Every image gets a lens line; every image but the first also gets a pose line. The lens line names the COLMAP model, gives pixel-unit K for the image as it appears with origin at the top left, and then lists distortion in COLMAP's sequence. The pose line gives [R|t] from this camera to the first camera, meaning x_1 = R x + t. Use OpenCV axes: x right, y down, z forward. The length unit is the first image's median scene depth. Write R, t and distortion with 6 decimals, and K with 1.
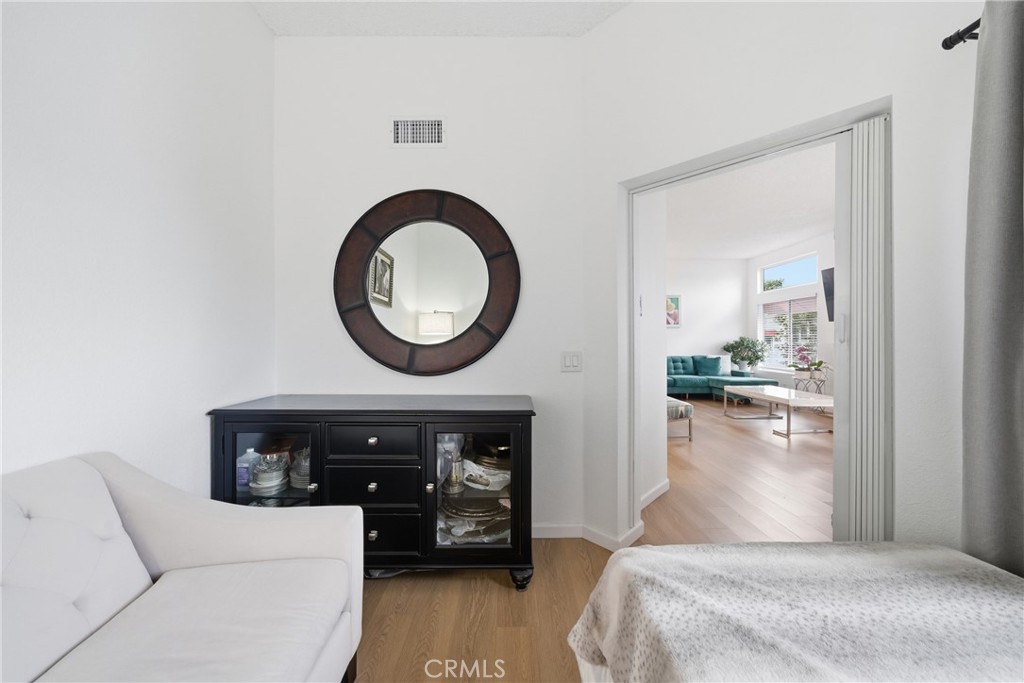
lens RADIAL K [[349.1, 0, 512.6], [0, 349.1, 344.2], [0, 0, 1]] dist [-0.000327, 0.000035]
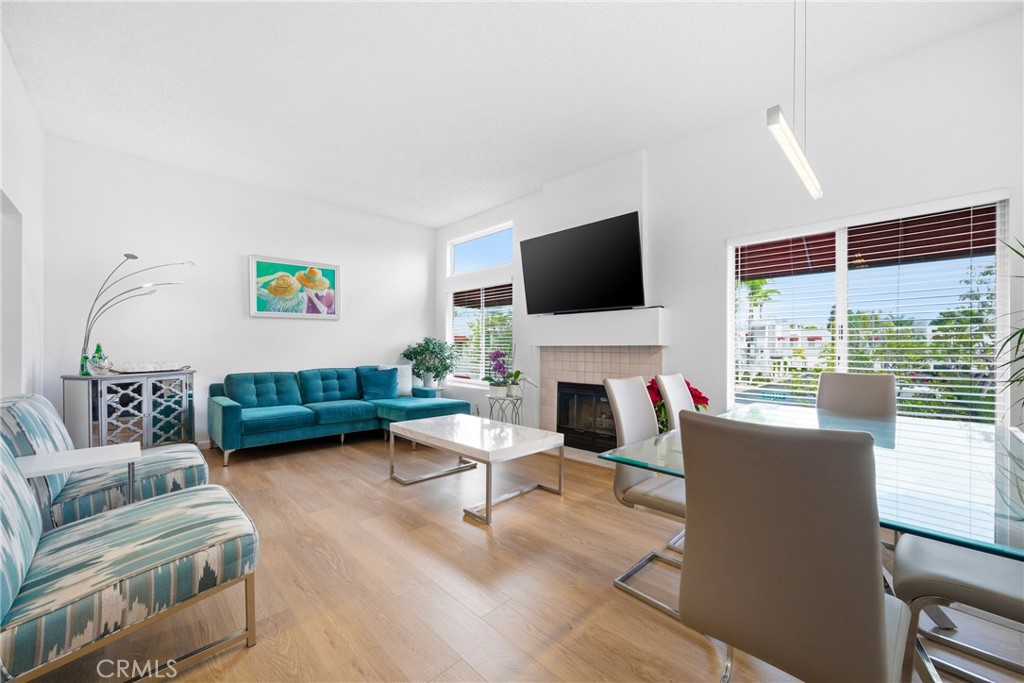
lens RADIAL K [[389.5, 0, 512.9], [0, 389.5, 350.2], [0, 0, 1]] dist [-0.000130, 0.000004]
pose [[0.720074, 0.005295, 0.693877, 0.257245], [-0.001197, 0.999979, -0.006390, 0.008643], [-0.693896, 0.003771, 0.720065, 0.345192]]
